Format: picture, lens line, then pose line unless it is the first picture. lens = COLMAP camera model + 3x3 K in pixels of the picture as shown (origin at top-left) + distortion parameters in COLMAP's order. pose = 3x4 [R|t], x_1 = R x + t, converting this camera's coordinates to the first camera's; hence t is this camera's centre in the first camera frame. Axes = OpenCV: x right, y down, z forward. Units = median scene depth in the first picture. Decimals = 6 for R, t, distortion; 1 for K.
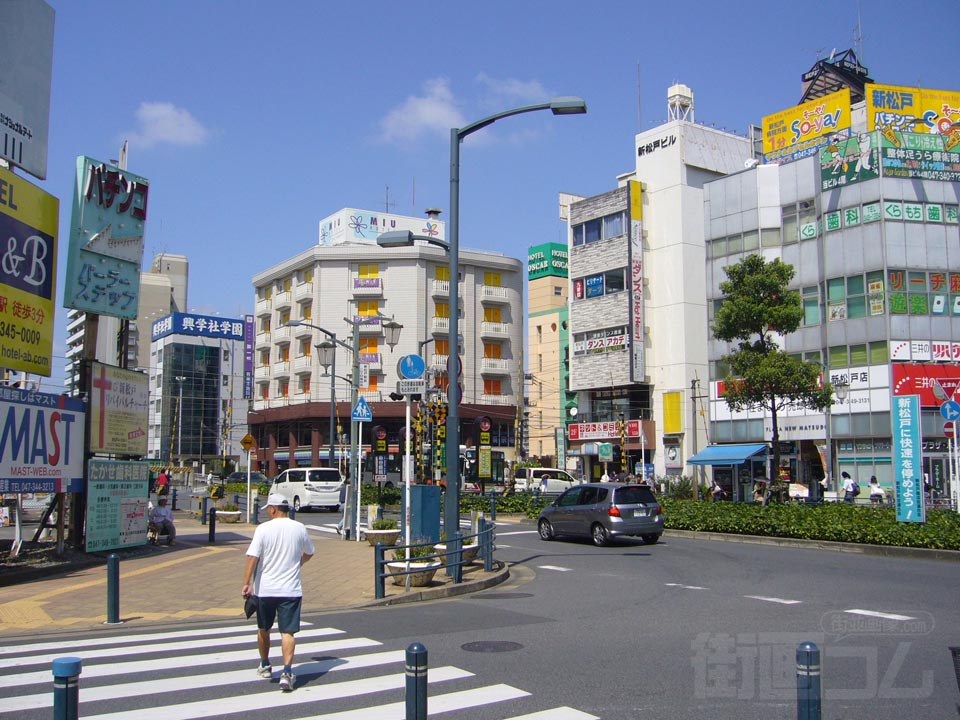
lens RADIAL K [[1050.0, 0, 469.6], [0, 1050.0, 356.9], [0, 0, 1]] dist [-0.059669, 0.000000]
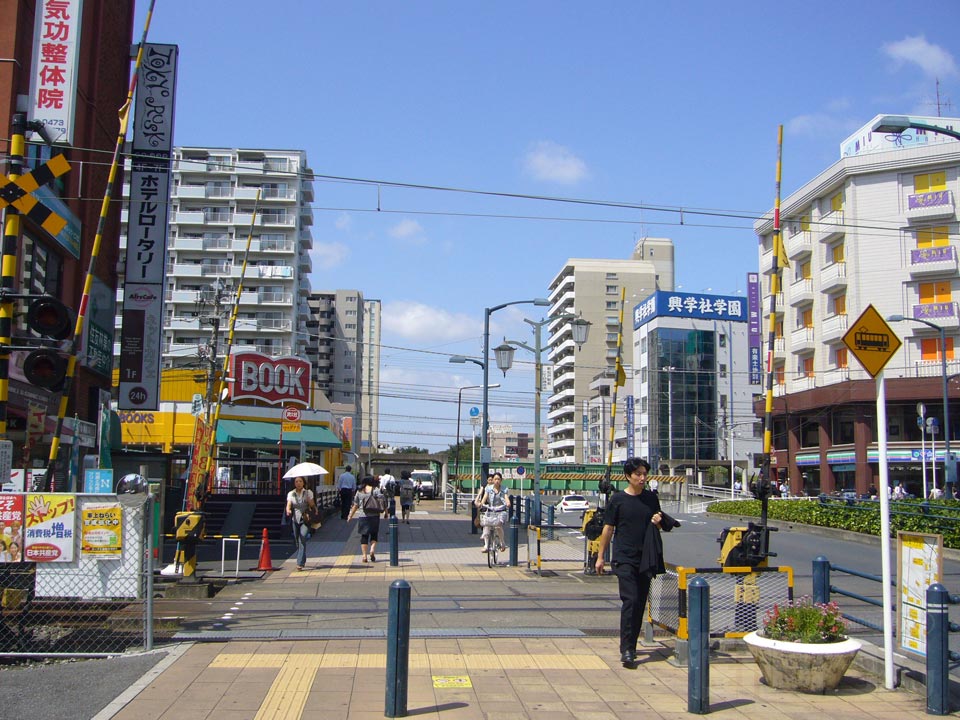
lens RADIAL K [[1050.0, 0, 474.2], [0, 1050.0, 367.3], [0, 0, 1]] dist [-0.059669, 0.000000]
pose [[0.895654, -0.042575, -0.442709, -0.063276], [0.041797, 0.999060, -0.011518, 0.029094], [0.442783, -0.008187, 0.896591, 0.252342]]
